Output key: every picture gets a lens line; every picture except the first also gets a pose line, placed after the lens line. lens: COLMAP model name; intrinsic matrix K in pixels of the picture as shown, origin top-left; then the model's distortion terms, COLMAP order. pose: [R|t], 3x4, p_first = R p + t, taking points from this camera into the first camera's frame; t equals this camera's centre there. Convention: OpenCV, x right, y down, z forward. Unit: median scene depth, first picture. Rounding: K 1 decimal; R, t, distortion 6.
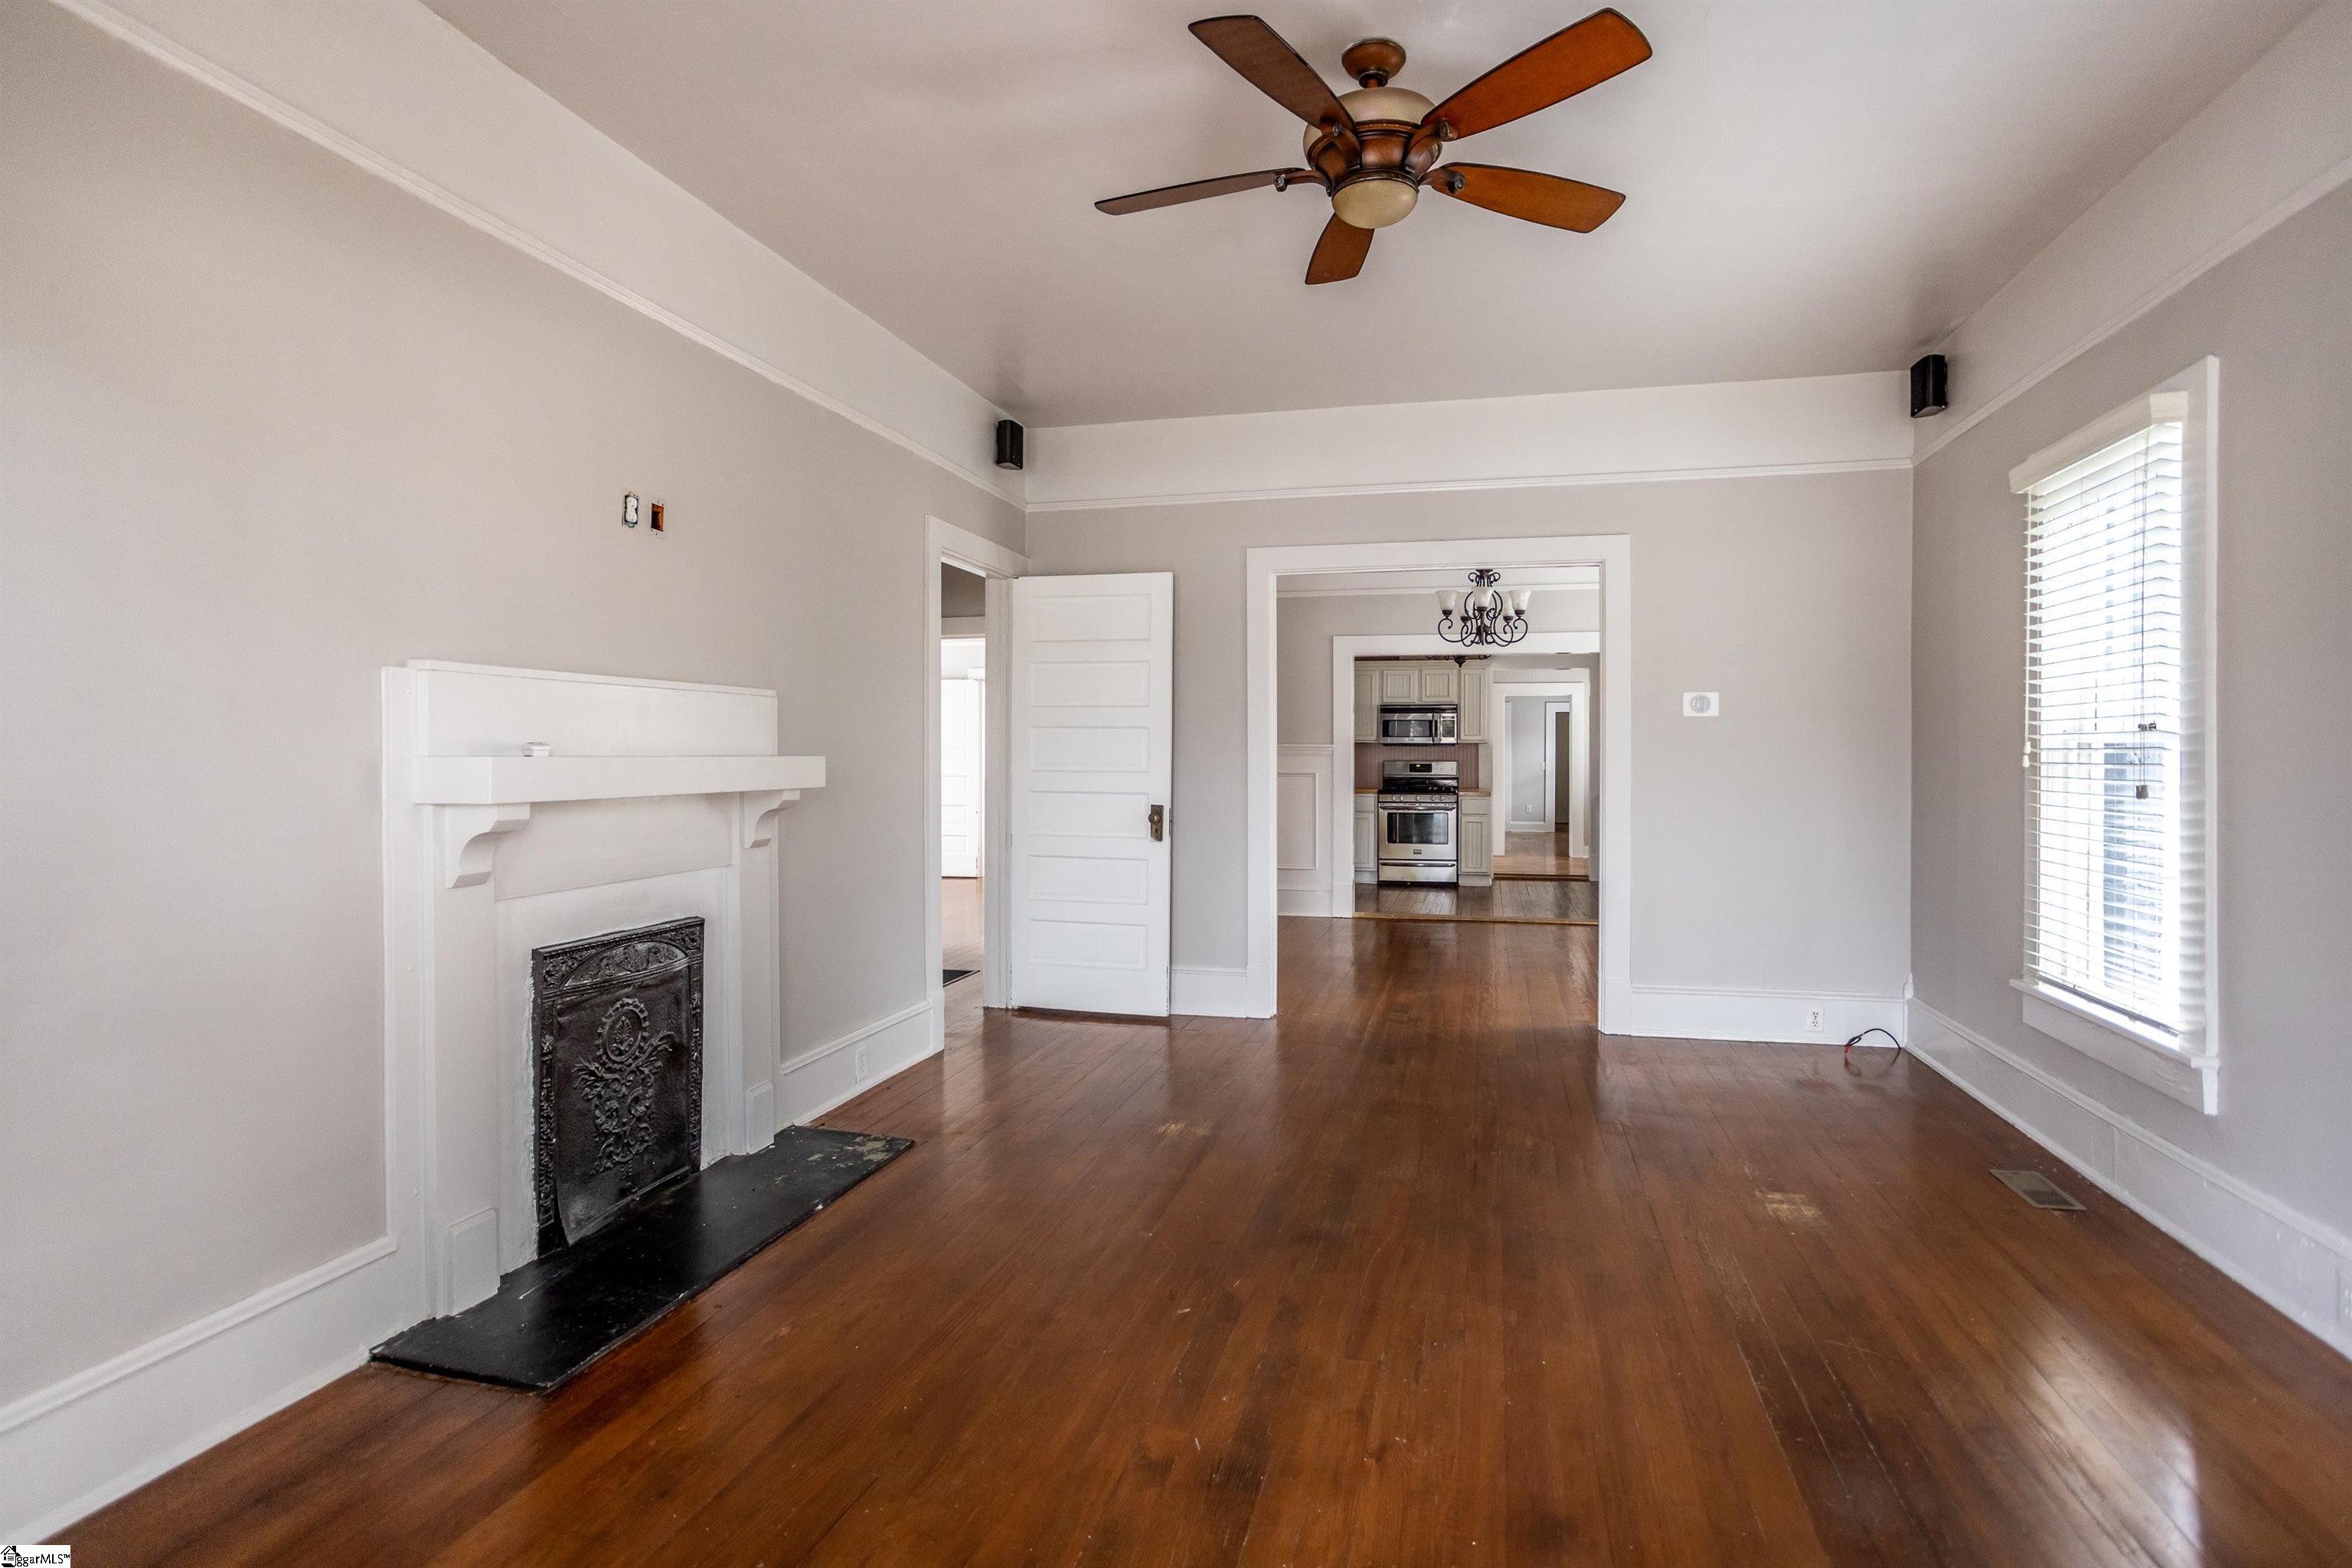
lens RADIAL K [[1125.9, 0, 1153.6], [0, 1125.9, 736.8], [0, 0, 1]] dist [-0.014589, 0.000942]
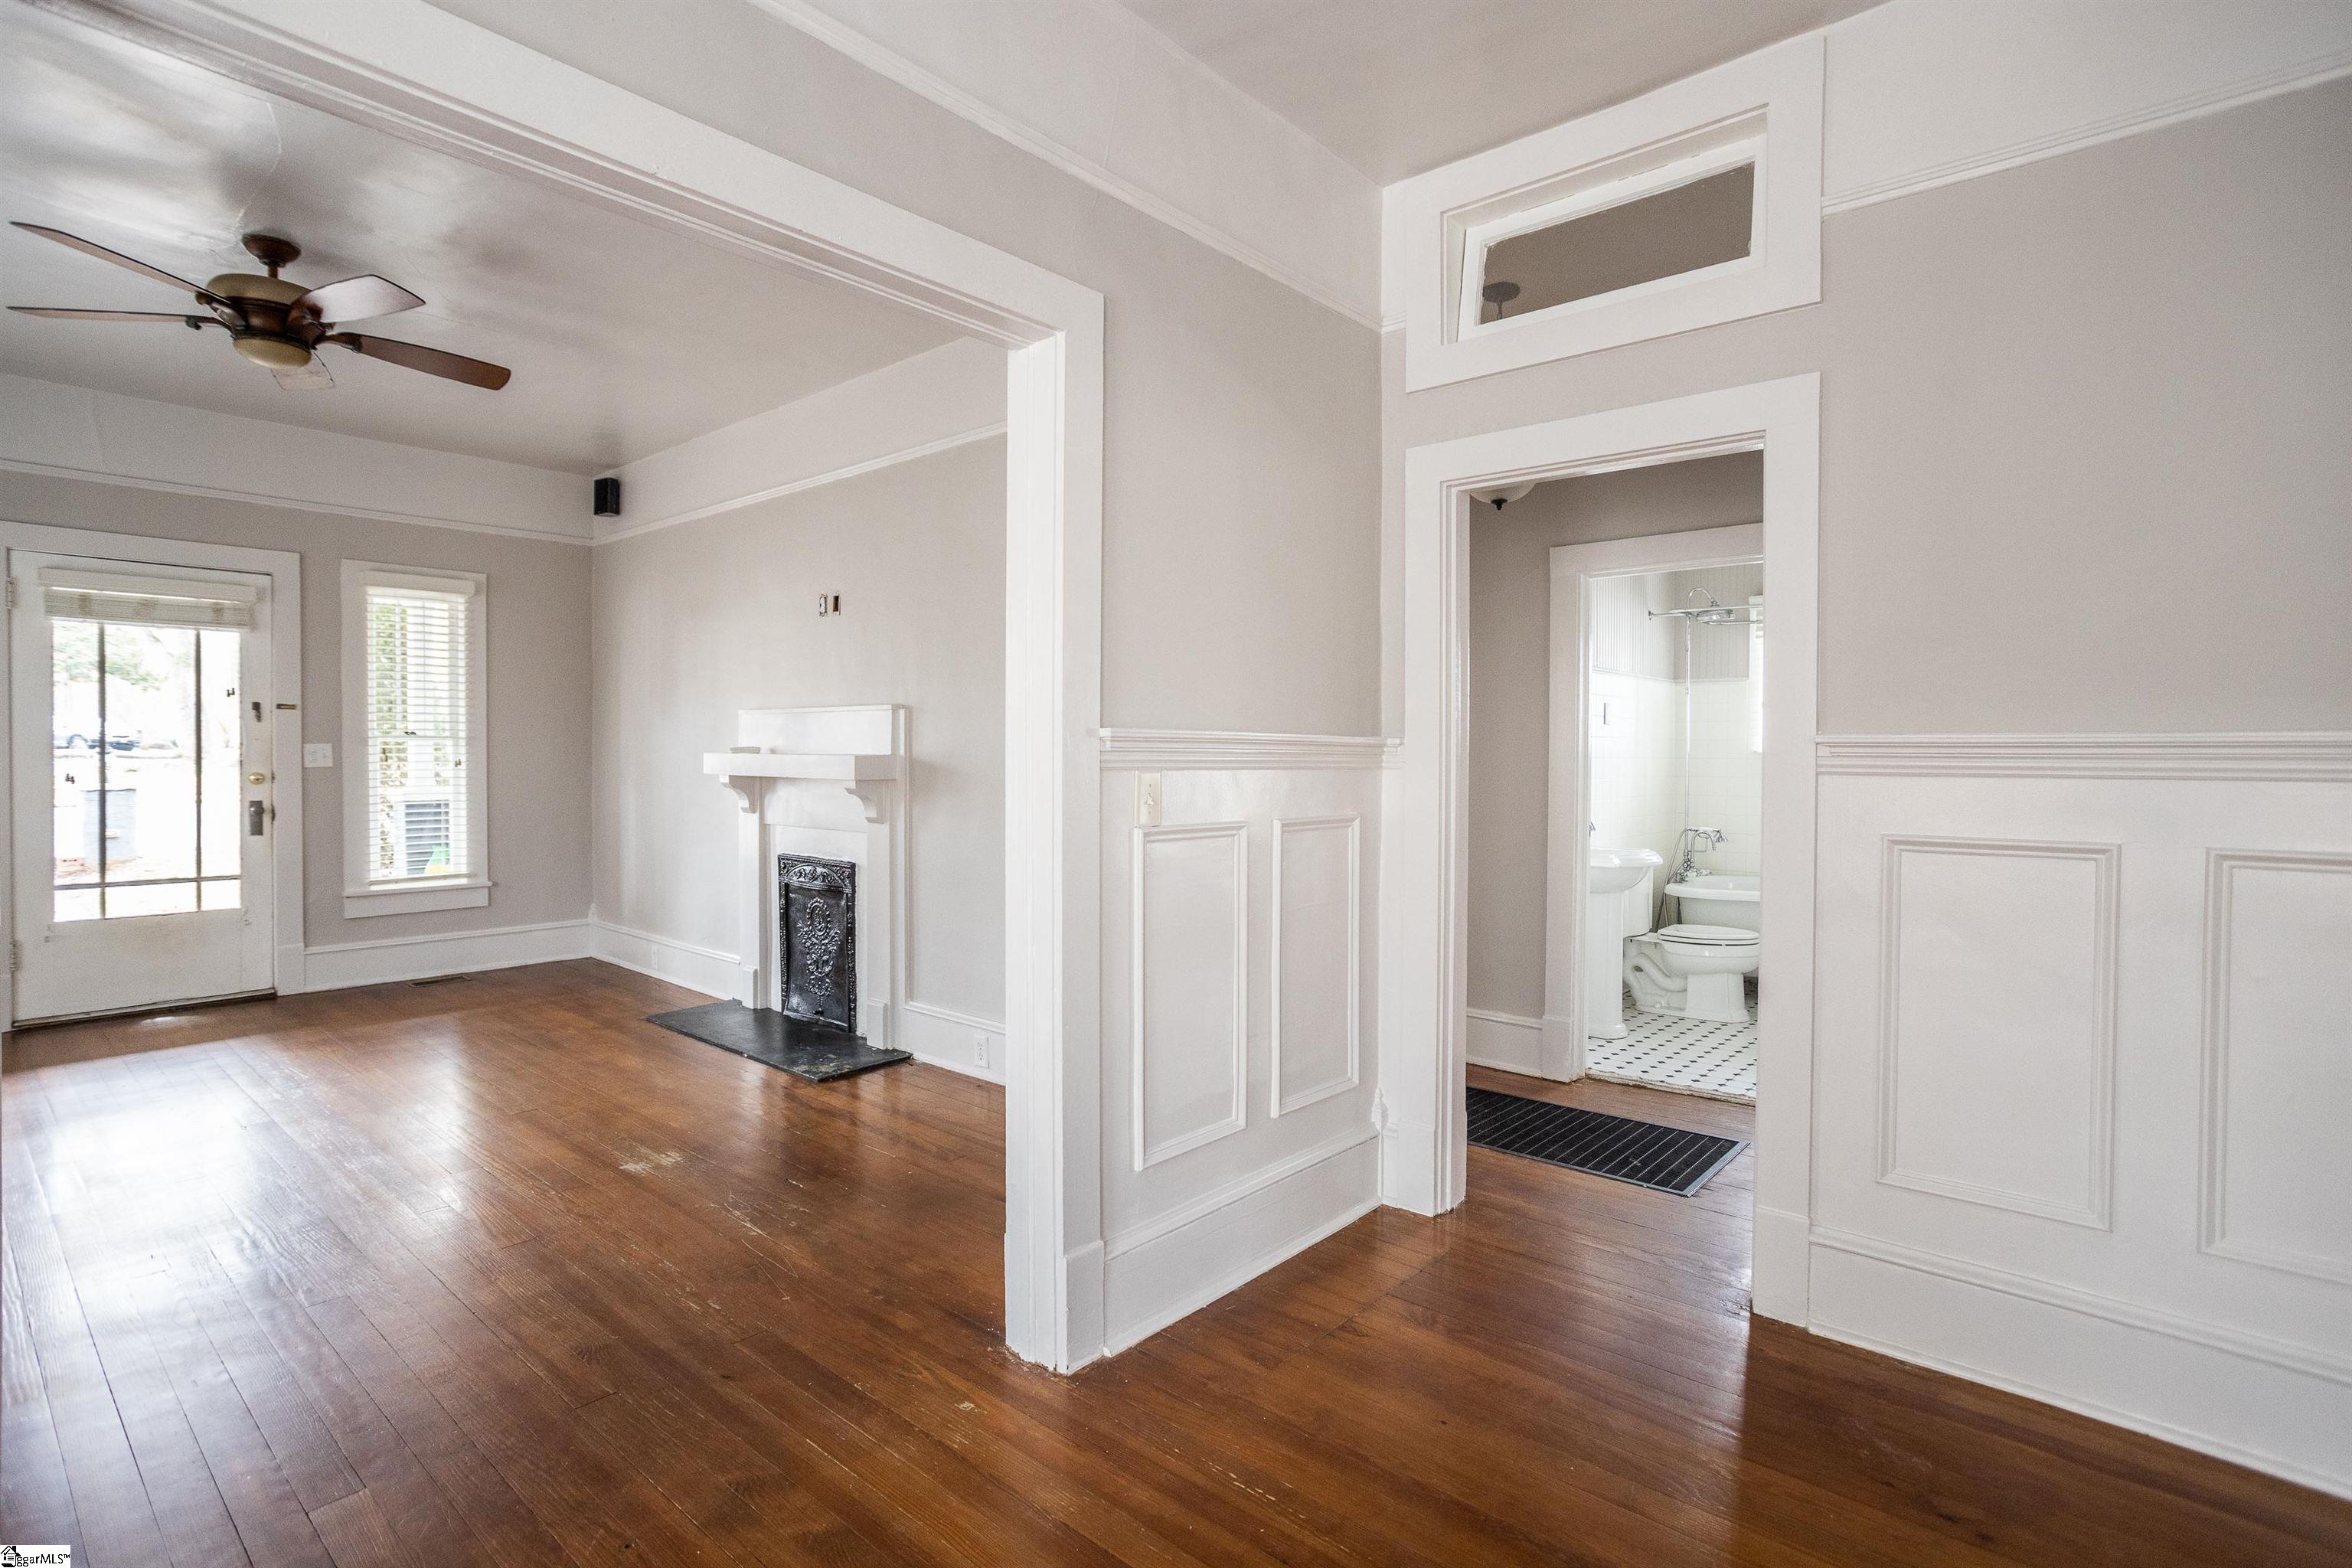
lens RADIAL K [[1125.9, 0, 1187.3], [0, 1125.9, 773.8], [0, 0, 1]] dist [-0.014589, 0.000942]
pose [[-0.410624, 0.002163, -0.911802, 0.400472], [-0.000274, 0.999997, 0.002496, 0.020532], [0.911805, 0.001274, -0.410622, 1.048694]]
